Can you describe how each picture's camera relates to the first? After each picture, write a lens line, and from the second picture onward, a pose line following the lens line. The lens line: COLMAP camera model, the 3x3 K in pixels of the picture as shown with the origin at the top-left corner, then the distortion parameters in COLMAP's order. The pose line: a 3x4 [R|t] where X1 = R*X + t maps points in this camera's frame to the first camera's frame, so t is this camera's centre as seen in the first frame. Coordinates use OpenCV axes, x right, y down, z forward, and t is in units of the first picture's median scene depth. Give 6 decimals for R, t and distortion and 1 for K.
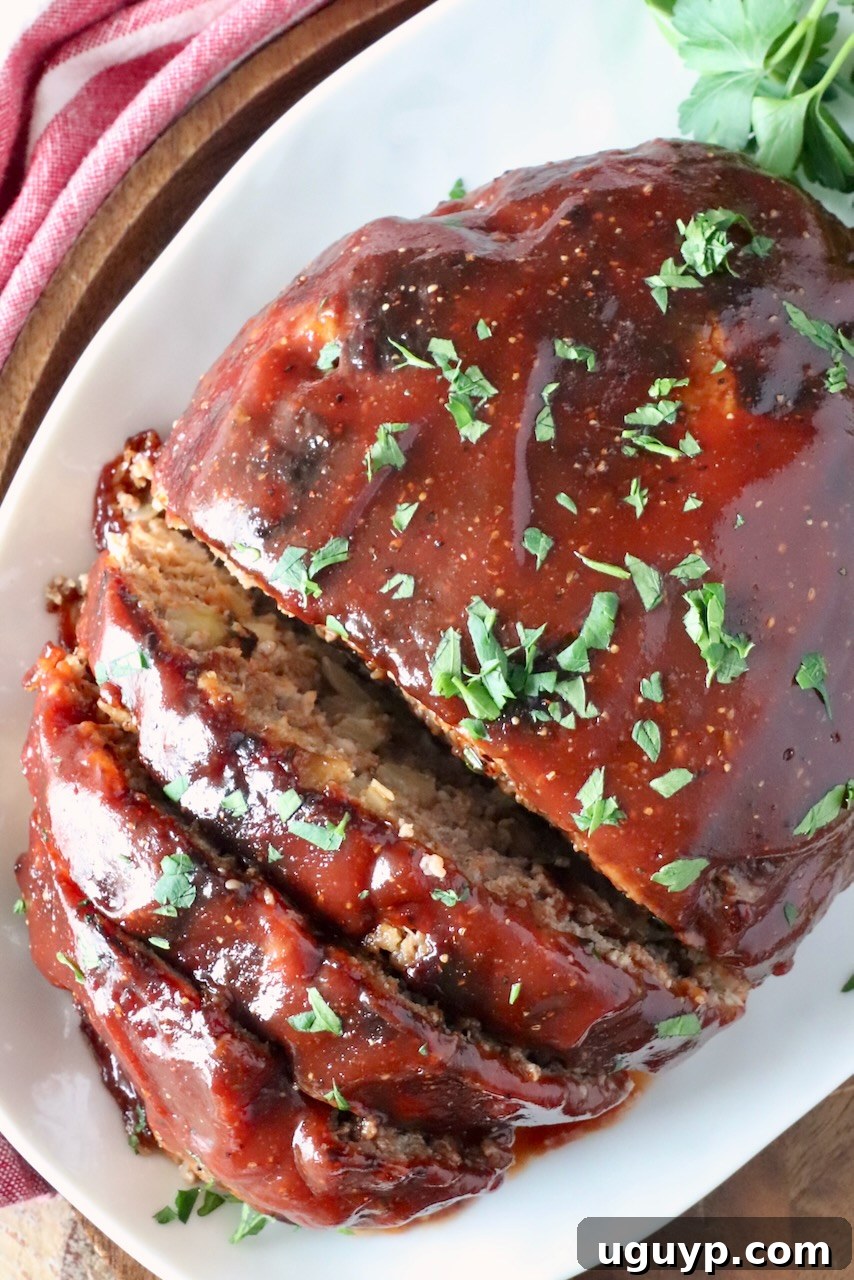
lens RADIAL K [[2155.5, 0, 425.3], [0, 2155.5, 605.9], [0, 0, 1]] dist [-0.045916, 0.067597]
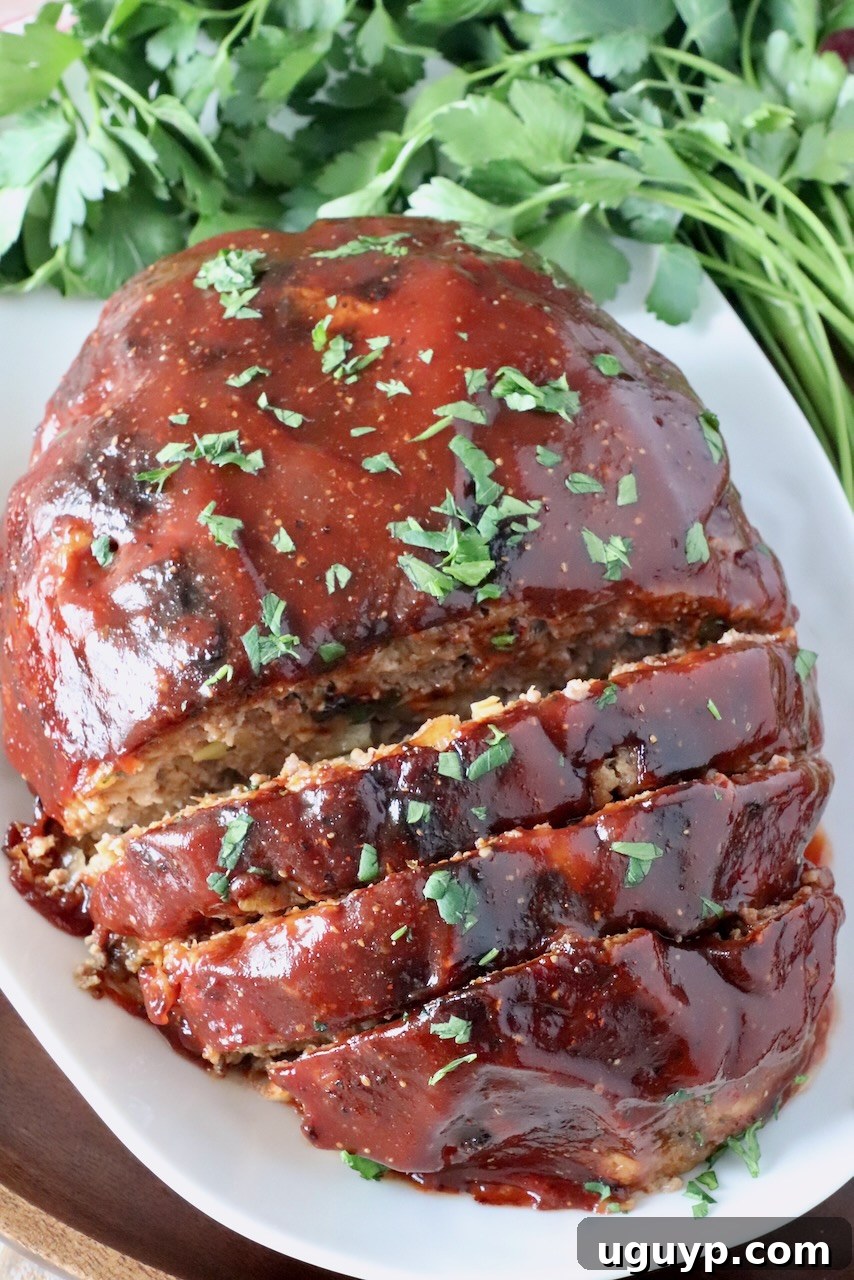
lens RADIAL K [[2155.5, 0, 425.3], [0, 2155.5, 605.9], [0, 0, 1]] dist [-0.045916, 0.067597]
pose [[0.556152, -0.704771, 0.440446, -0.459063], [0.814737, 0.566937, -0.121595, 0.161234], [-0.164009, 0.426473, 0.889507, 0.061777]]
